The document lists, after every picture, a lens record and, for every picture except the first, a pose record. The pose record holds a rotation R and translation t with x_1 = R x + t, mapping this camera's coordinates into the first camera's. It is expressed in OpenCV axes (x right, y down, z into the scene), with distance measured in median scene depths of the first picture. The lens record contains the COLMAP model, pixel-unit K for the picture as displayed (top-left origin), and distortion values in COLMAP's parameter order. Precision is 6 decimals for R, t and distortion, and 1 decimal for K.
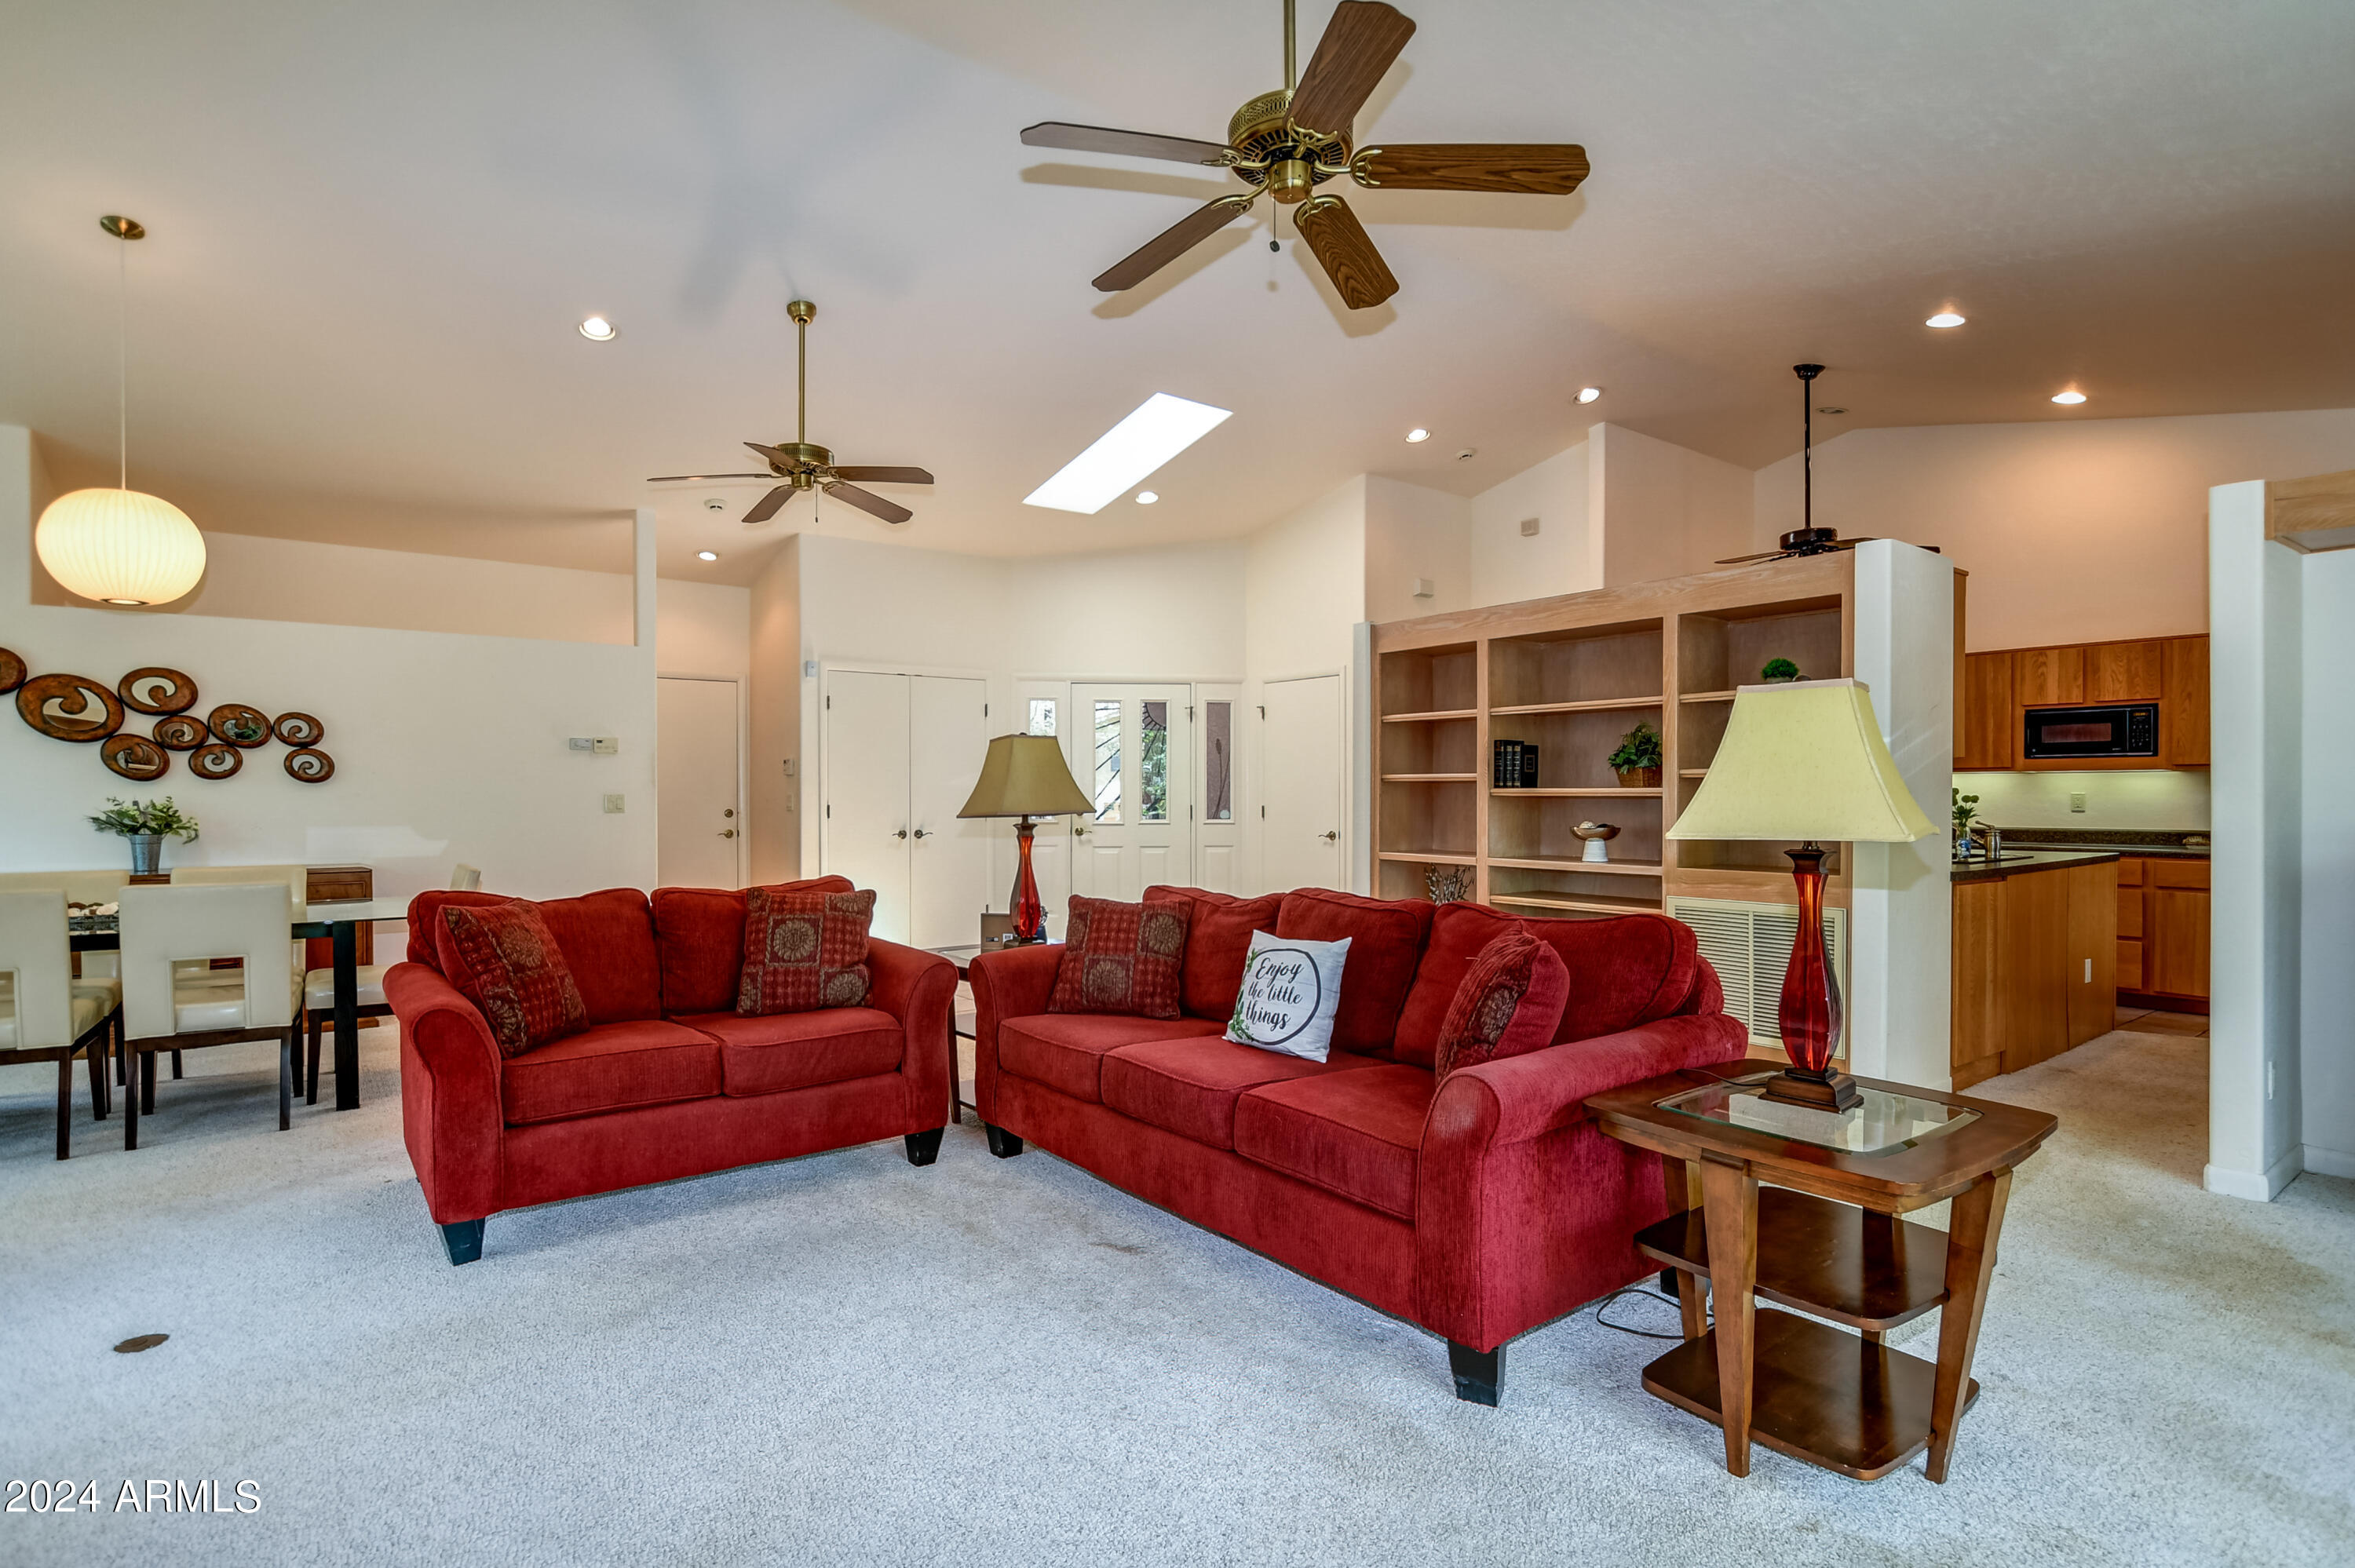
lens RADIAL K [[1145.4, 0, 1153.7], [0, 1145.4, 794.4], [0, 0, 1]] dist [-0.003990, -0.000694]
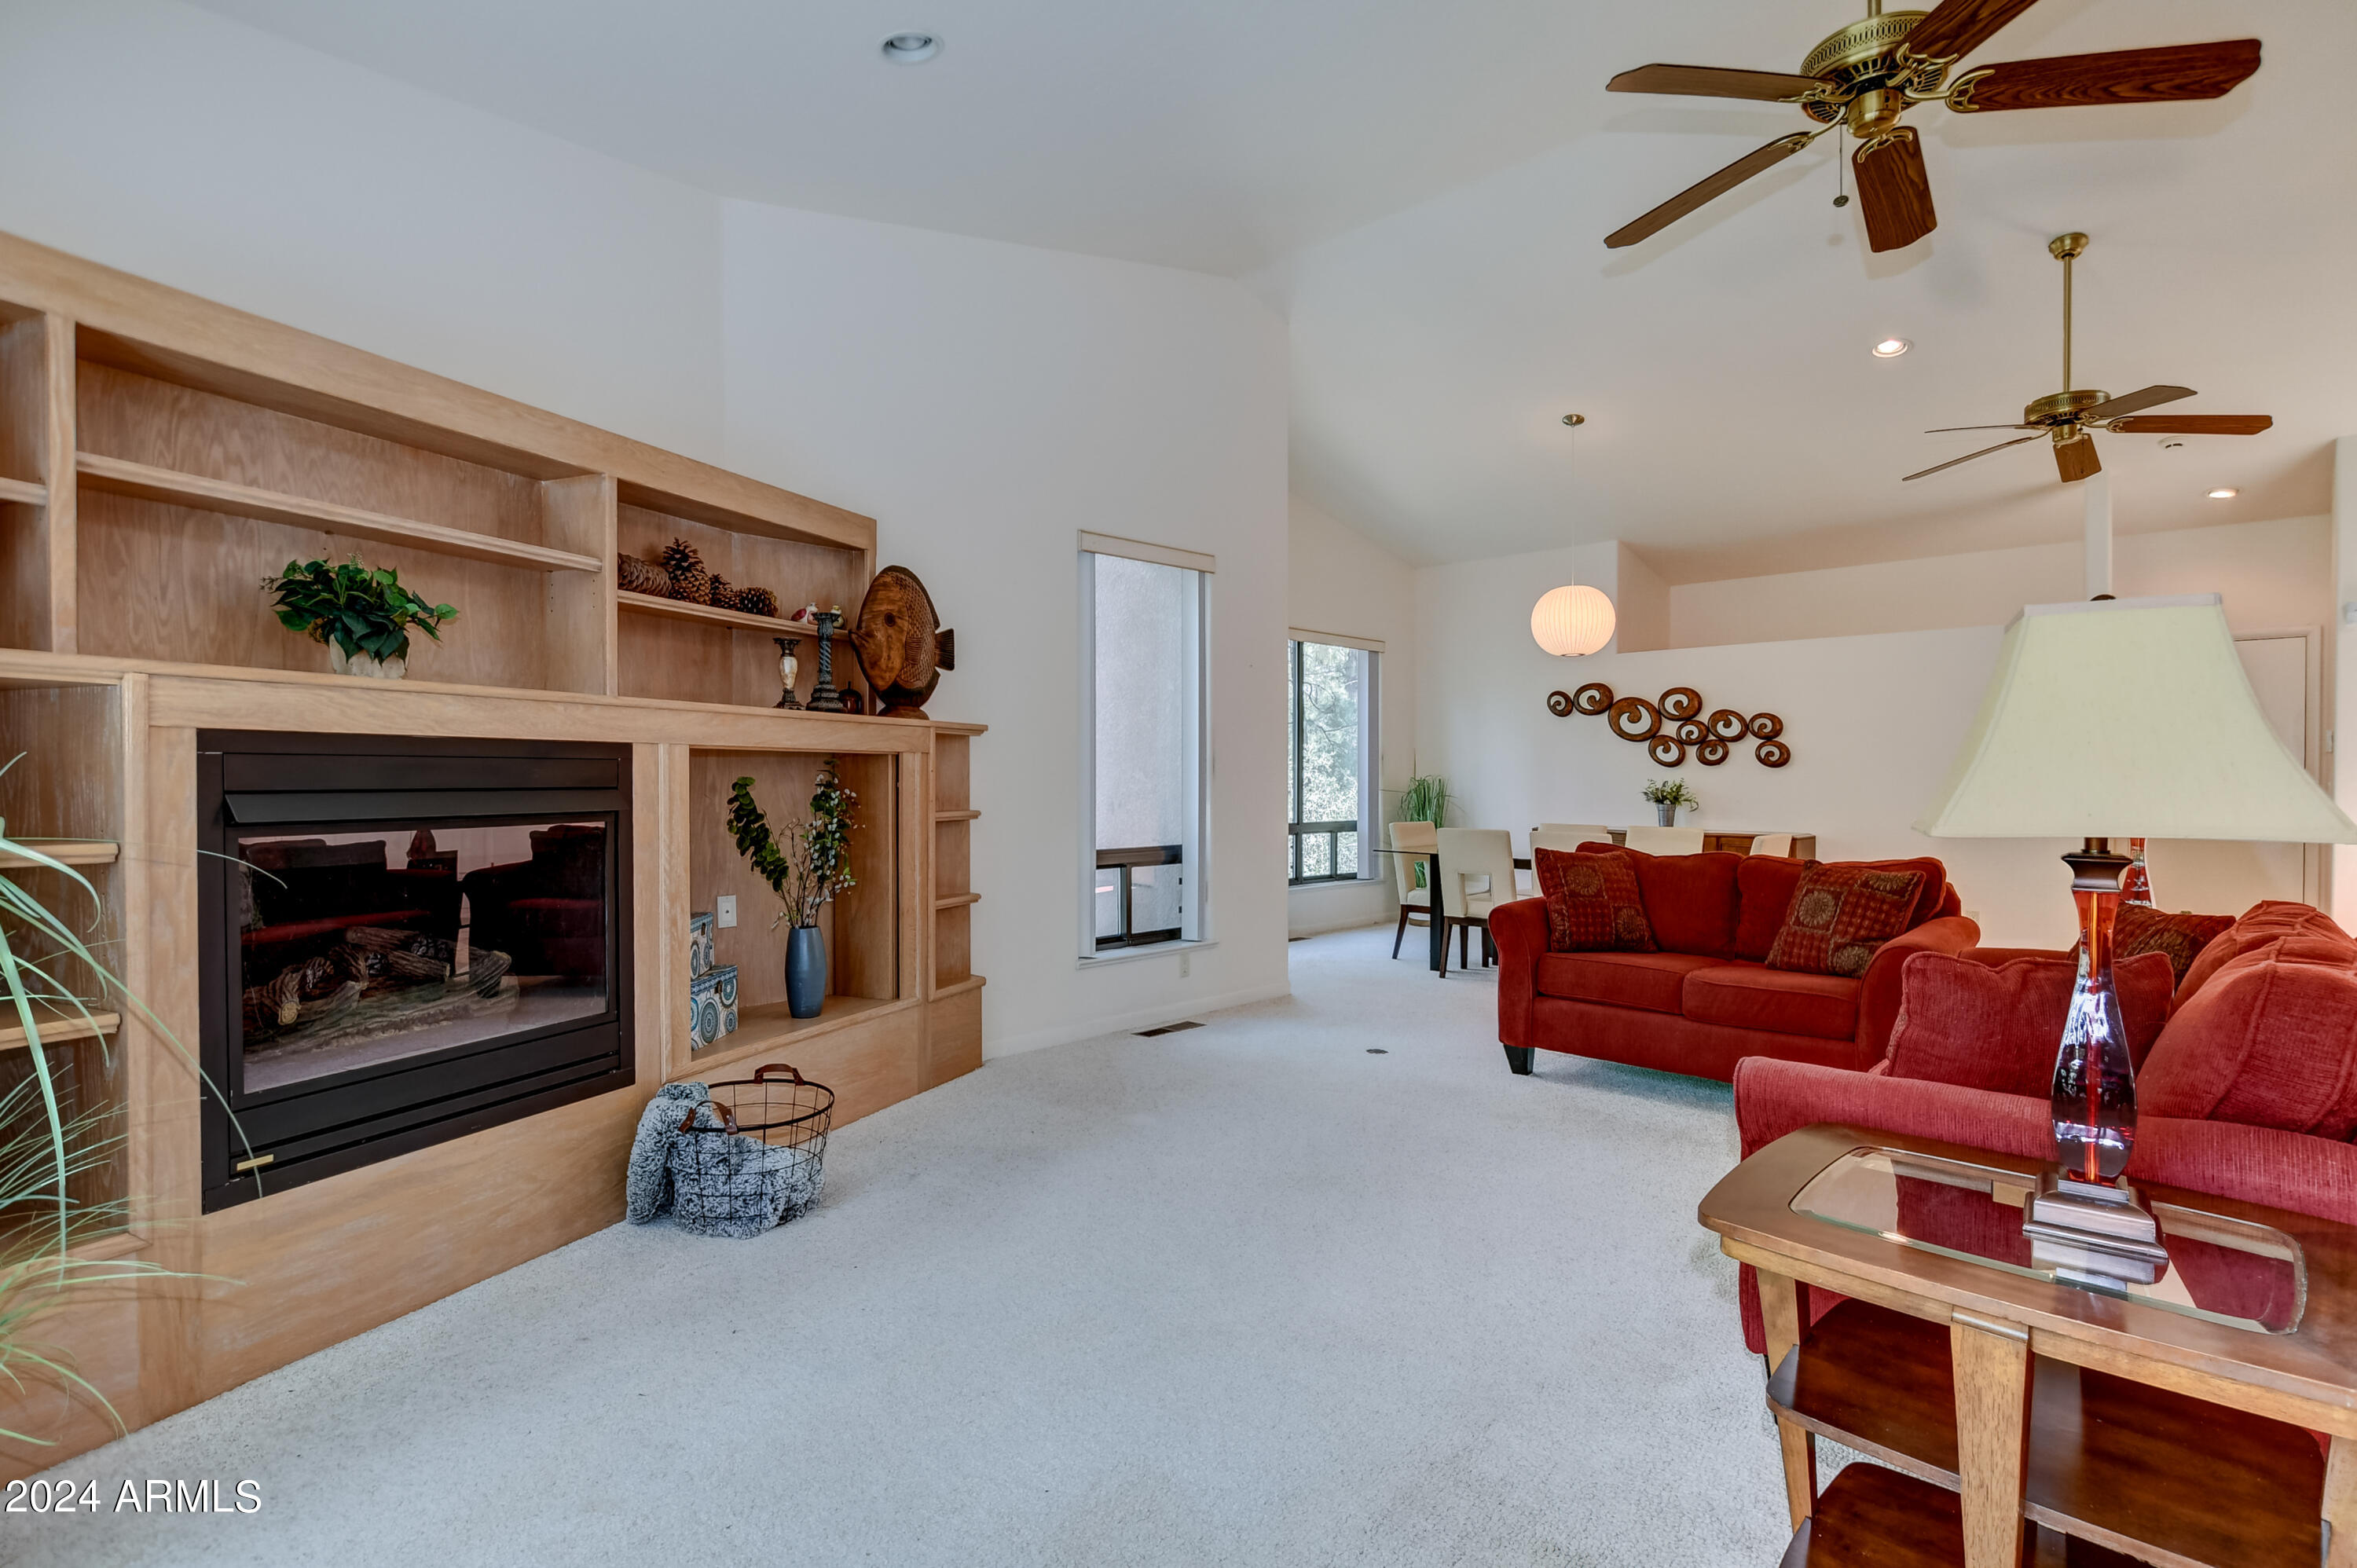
lens RADIAL K [[1146.5, 0, 1168.0], [0, 1146.5, 789.5], [0, 0, 1]] dist [-0.003990, -0.000694]
pose [[0.164290, 0.012261, -0.986336, 0.454049], [-0.001652, 0.999925, 0.012154, 0.000093], [0.986411, -0.000367, 0.164298, 0.138023]]
